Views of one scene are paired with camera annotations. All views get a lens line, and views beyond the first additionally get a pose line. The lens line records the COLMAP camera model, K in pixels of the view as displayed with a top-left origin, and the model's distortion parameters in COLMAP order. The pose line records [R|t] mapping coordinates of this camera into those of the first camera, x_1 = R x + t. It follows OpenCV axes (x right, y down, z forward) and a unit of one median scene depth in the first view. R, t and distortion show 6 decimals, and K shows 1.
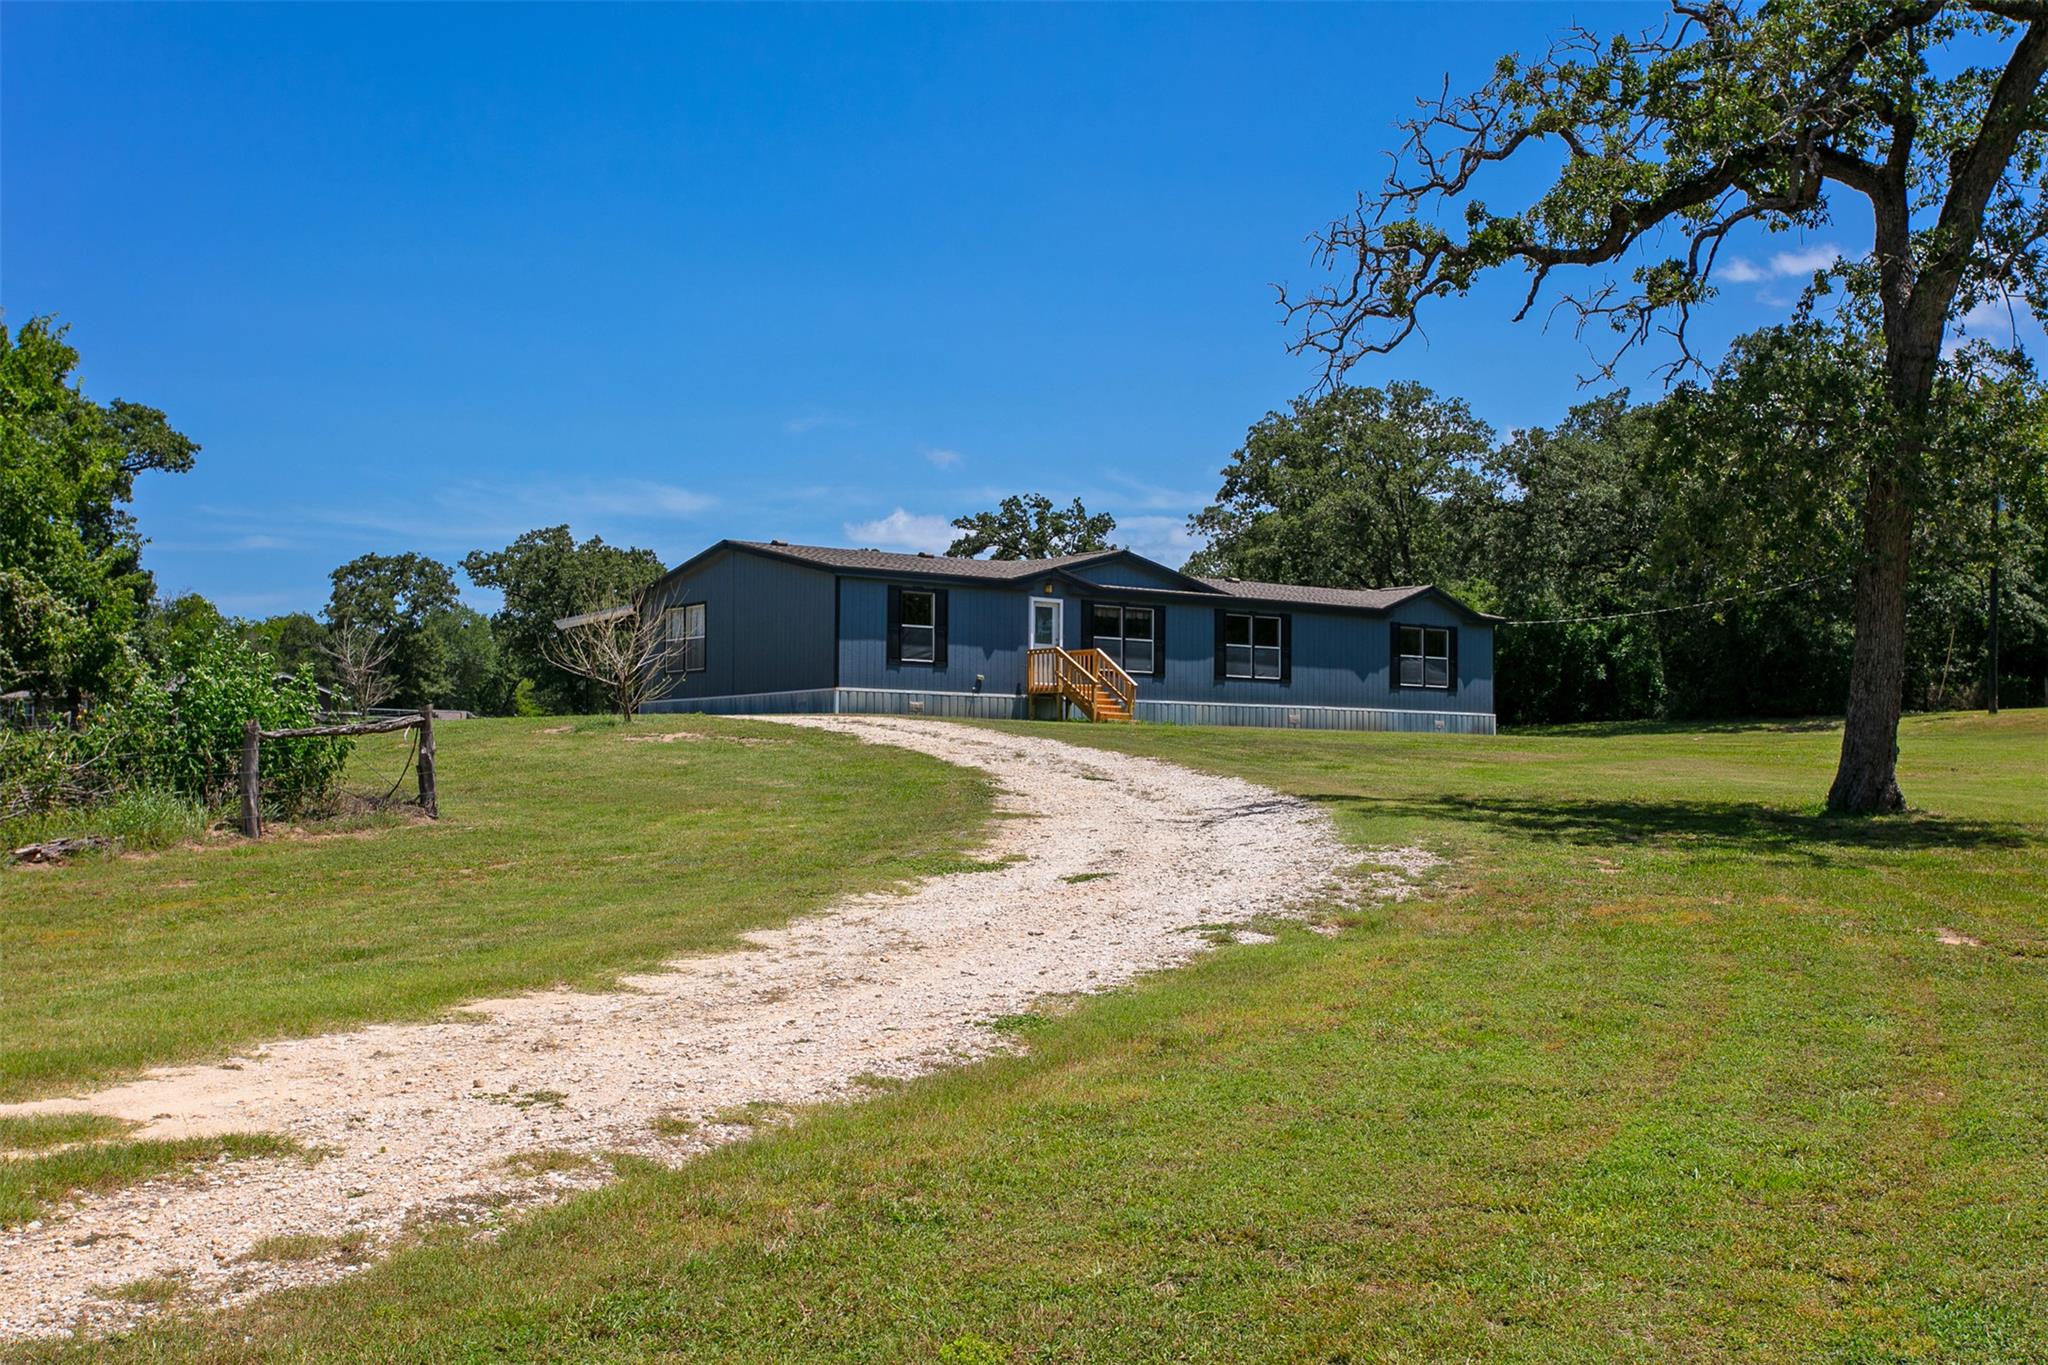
lens RADIAL K [[2337.7, 0, 1024.0], [0, 2337.7, 682.5], [0, 0, 1]] dist [-0.010266, -0.000671]
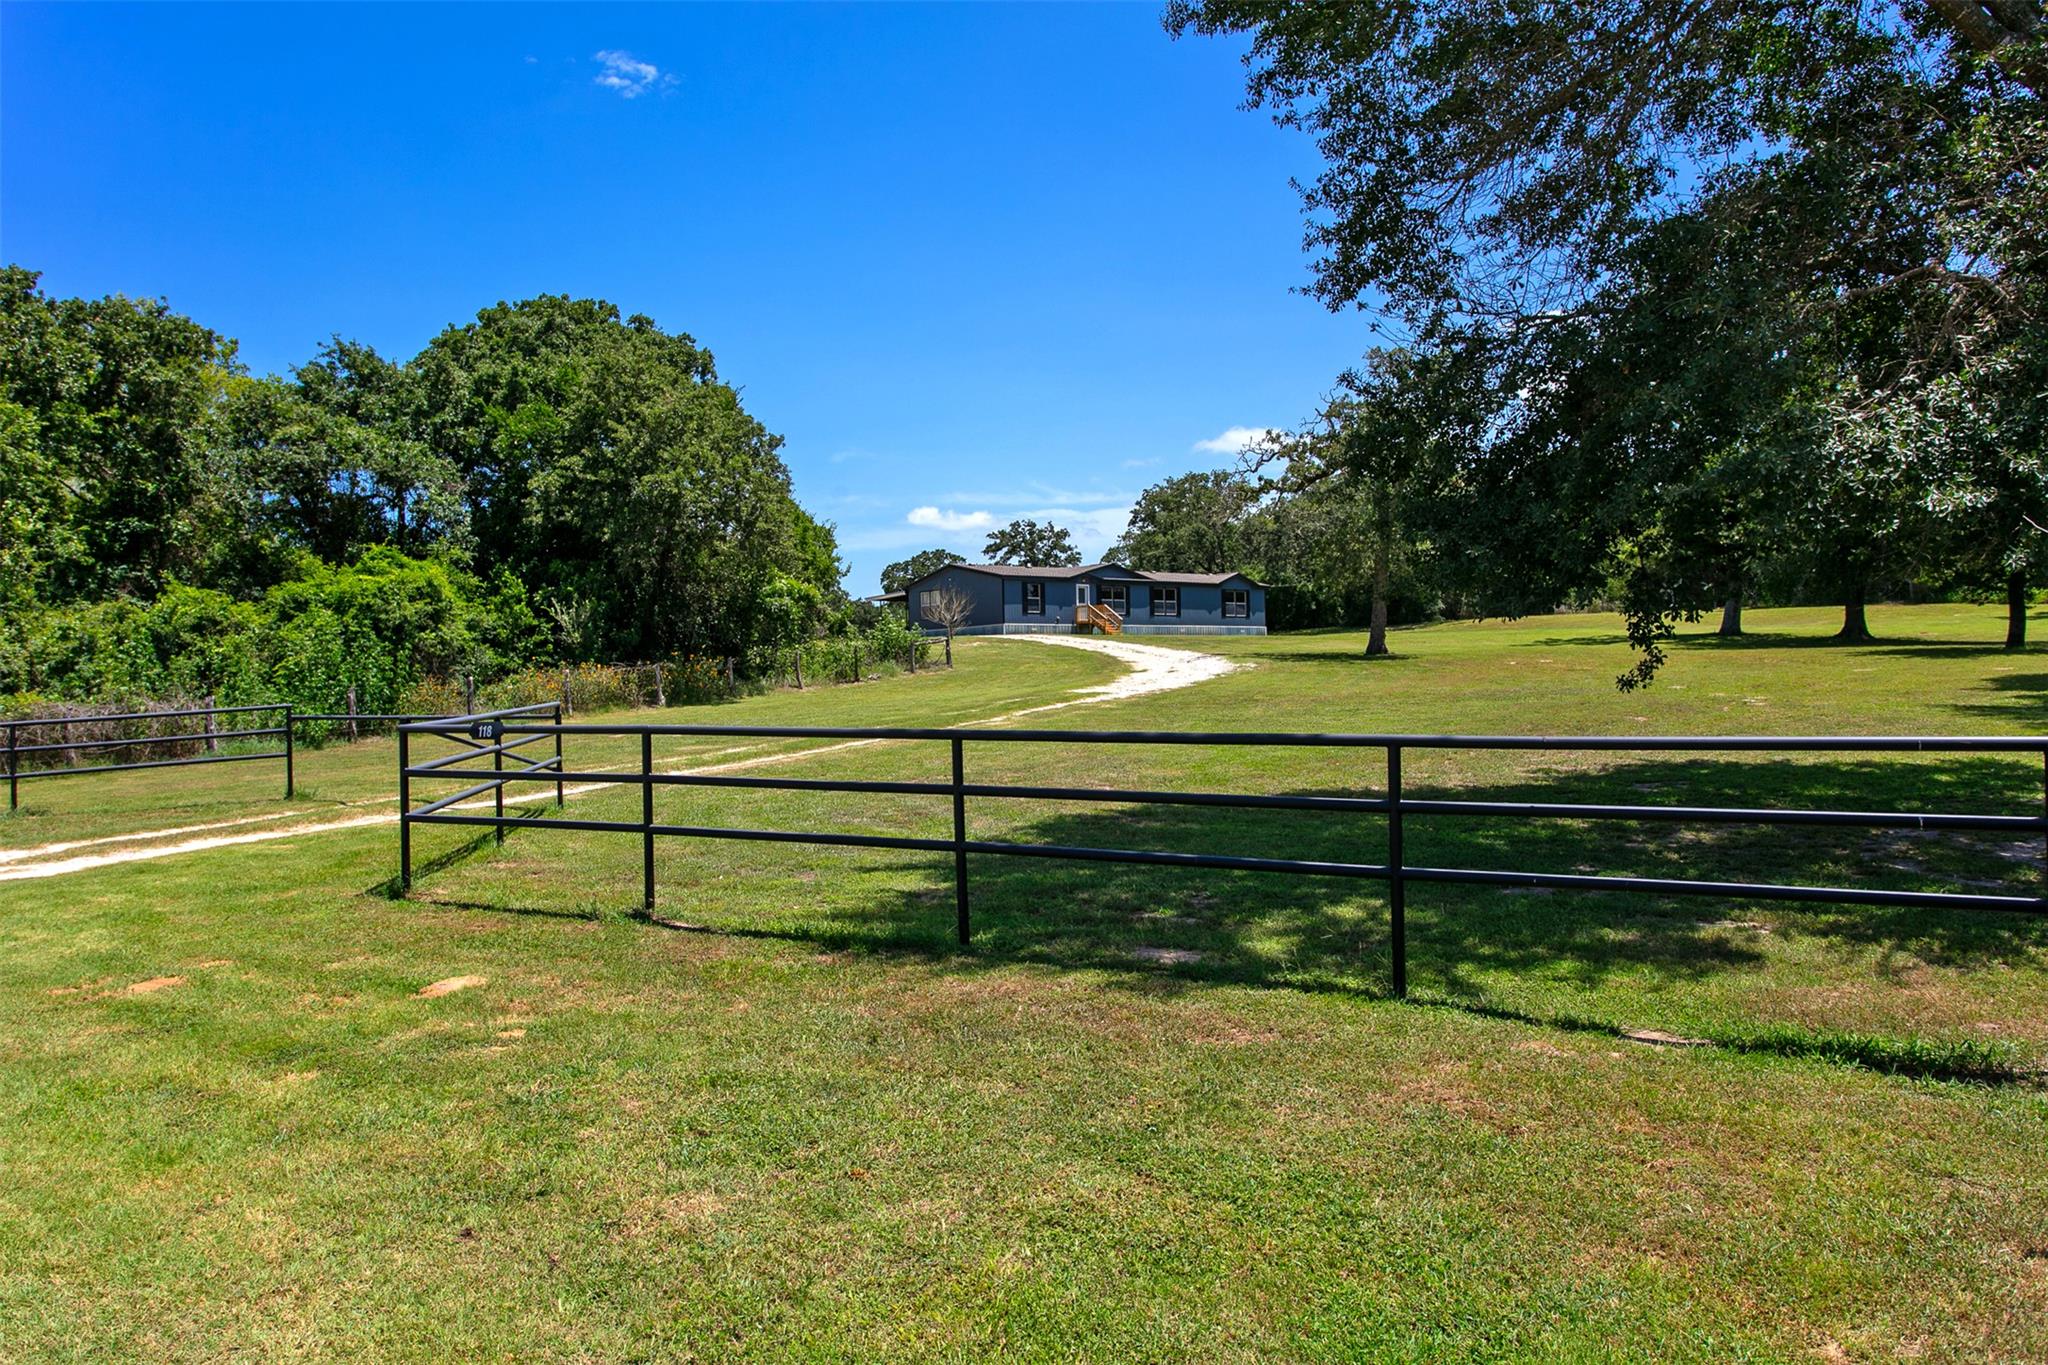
lens RADIAL K [[1347.7, 0, 1024.0], [0, 1347.7, 682.5], [0, 0, 1]] dist [0.000430, -0.000041]
pose [[0.999333, -0.028663, 0.022613, -0.076841], [0.027476, 0.998313, 0.051154, -0.006808], [-0.024041, -0.050498, 0.998435, -0.363259]]
